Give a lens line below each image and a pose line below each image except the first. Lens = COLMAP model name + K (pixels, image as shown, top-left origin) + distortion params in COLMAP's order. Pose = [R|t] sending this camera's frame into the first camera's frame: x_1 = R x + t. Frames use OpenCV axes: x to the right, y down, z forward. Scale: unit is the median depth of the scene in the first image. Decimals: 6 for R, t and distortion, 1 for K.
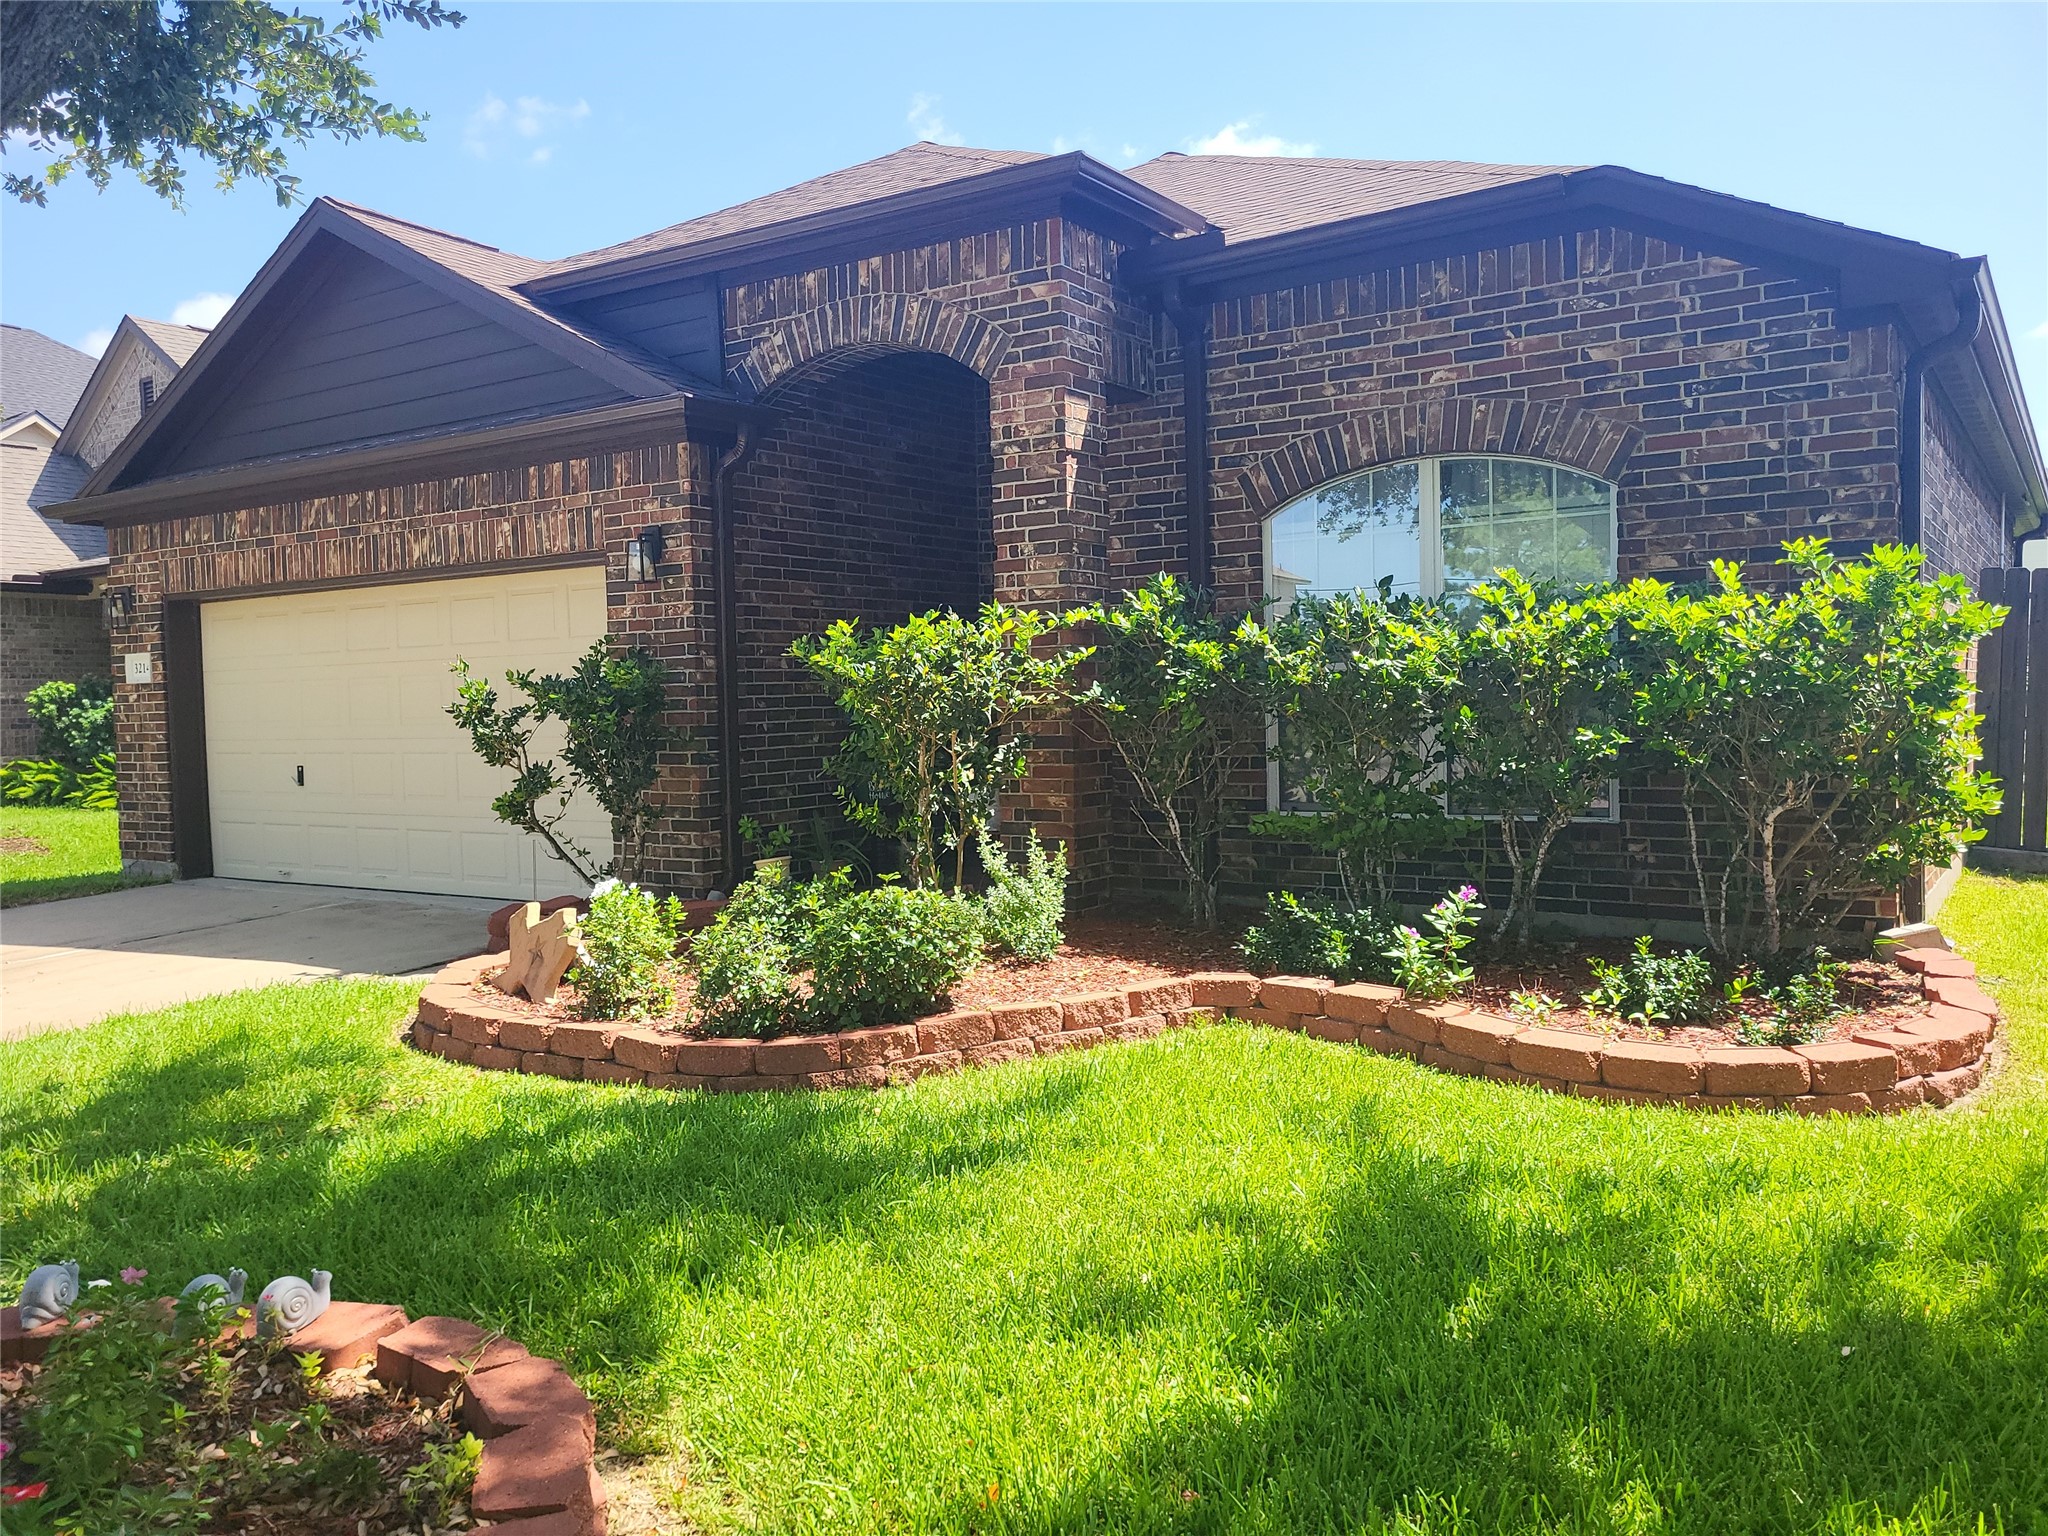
lens RADIAL K [[1618.4, 0, 1024.0], [0, 1618.4, 768.0], [0, 0, 1]] dist [0.040262, -0.010088]
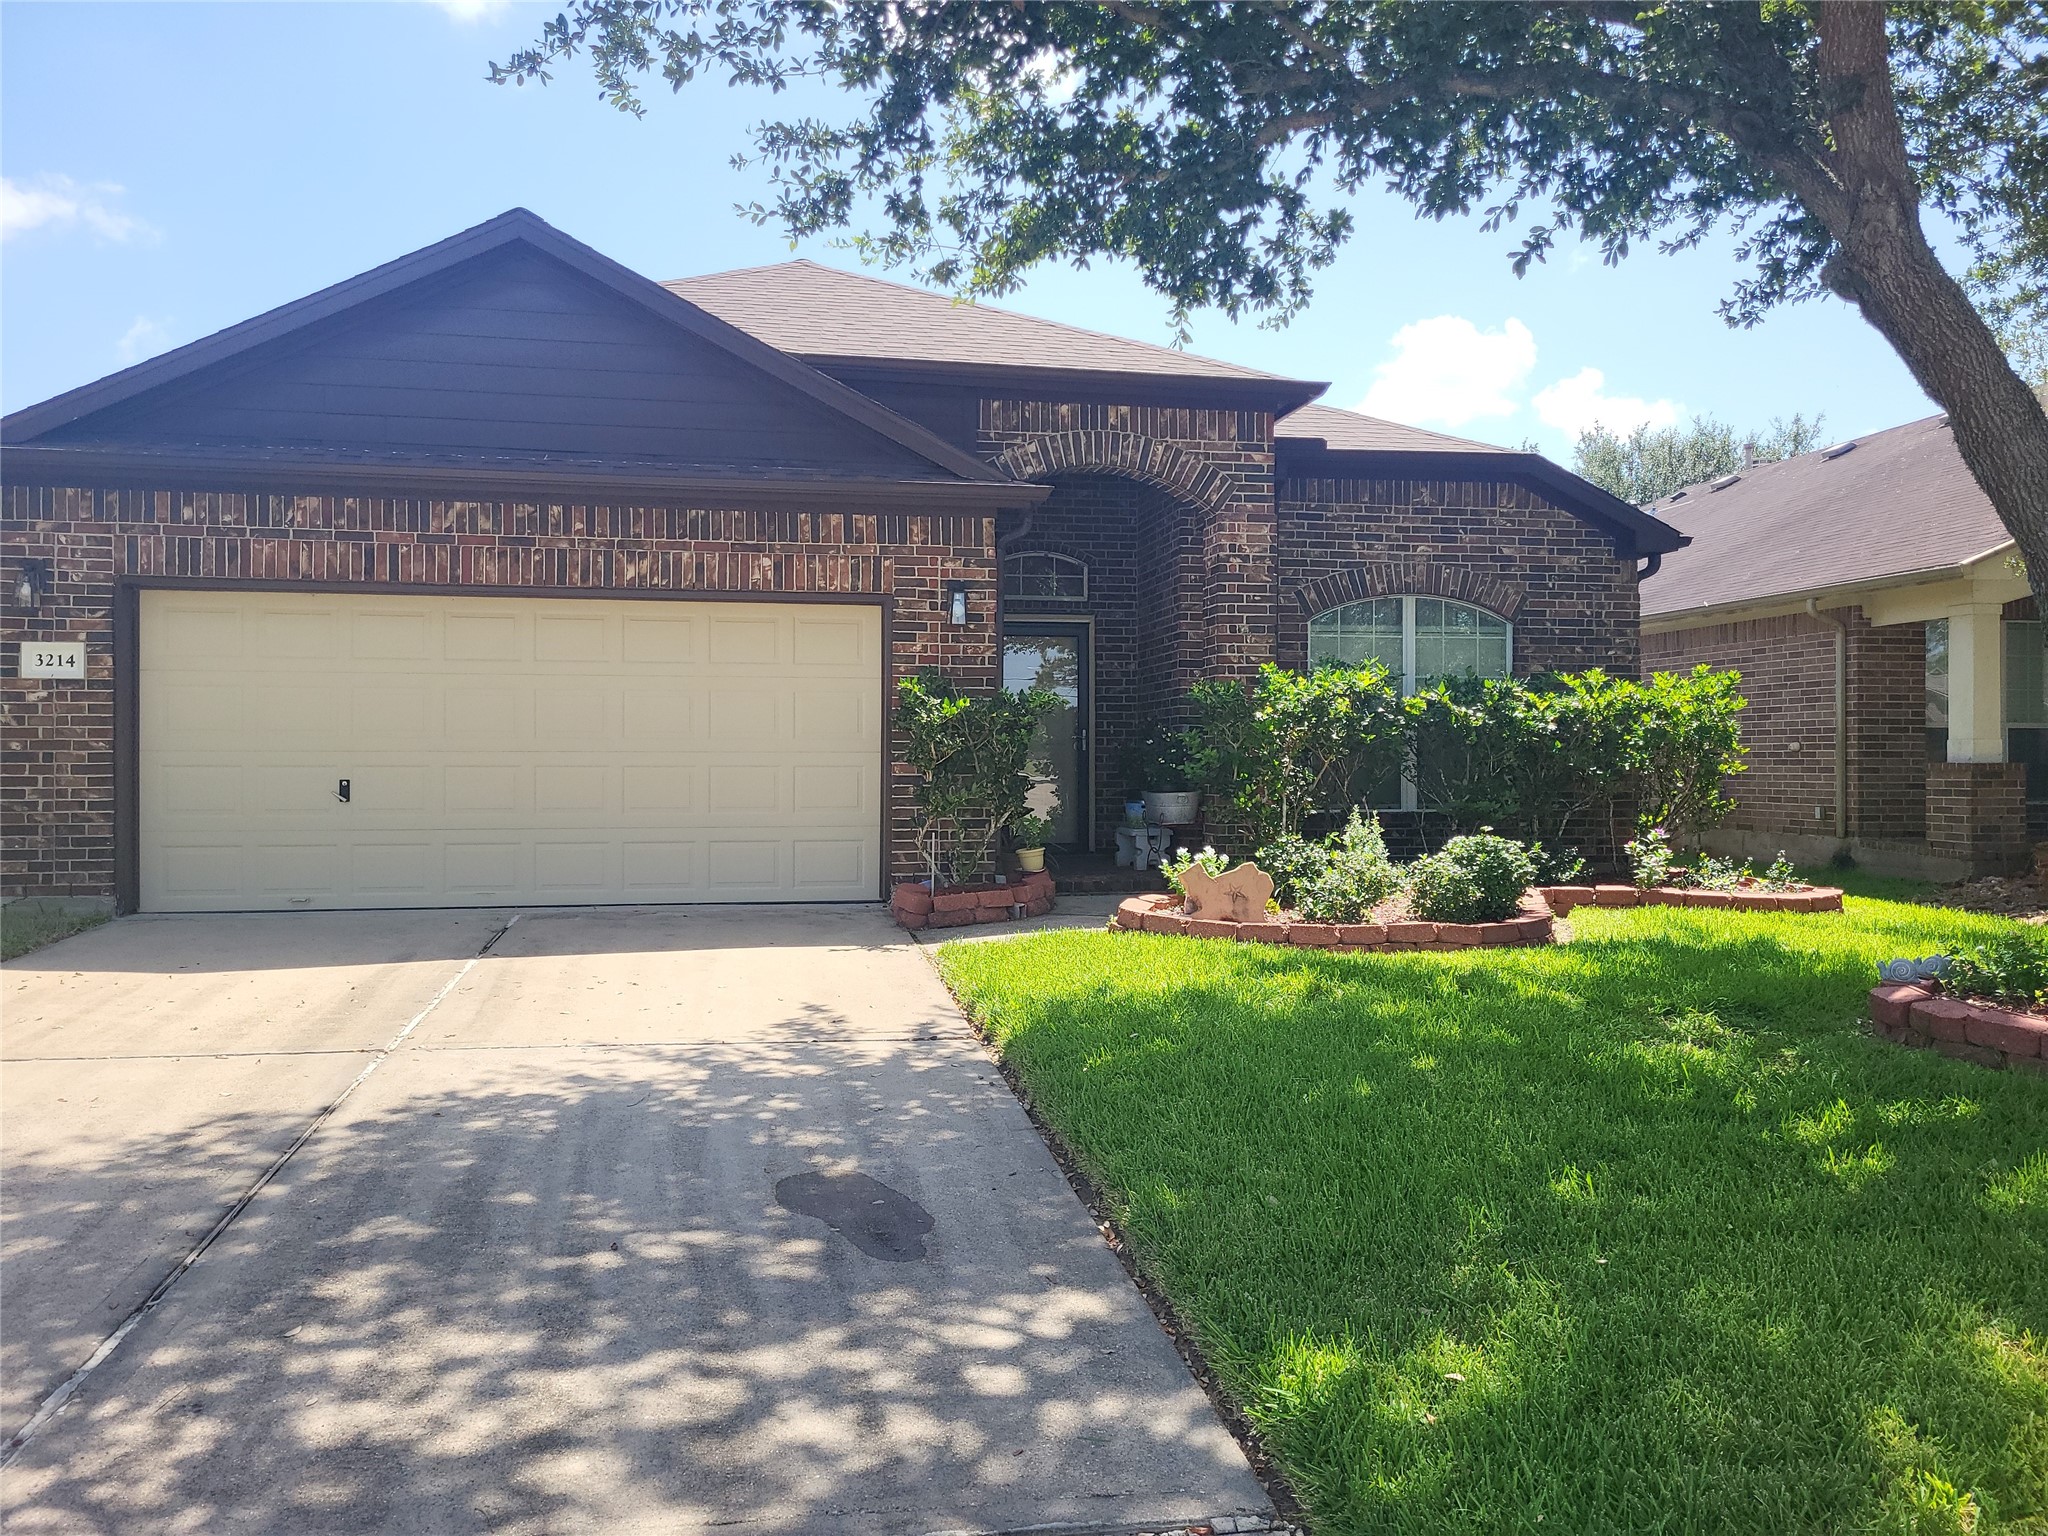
lens RADIAL K [[1618.4, 0, 1024.0], [0, 1618.4, 768.0], [0, 0, 1]] dist [0.040262, -0.010088]
pose [[0.697339, 0.020810, 0.716439, -1.157611], [0.012433, 0.999077, -0.041122, 0.047919], [-0.716634, 0.037584, 0.696436, 0.121104]]
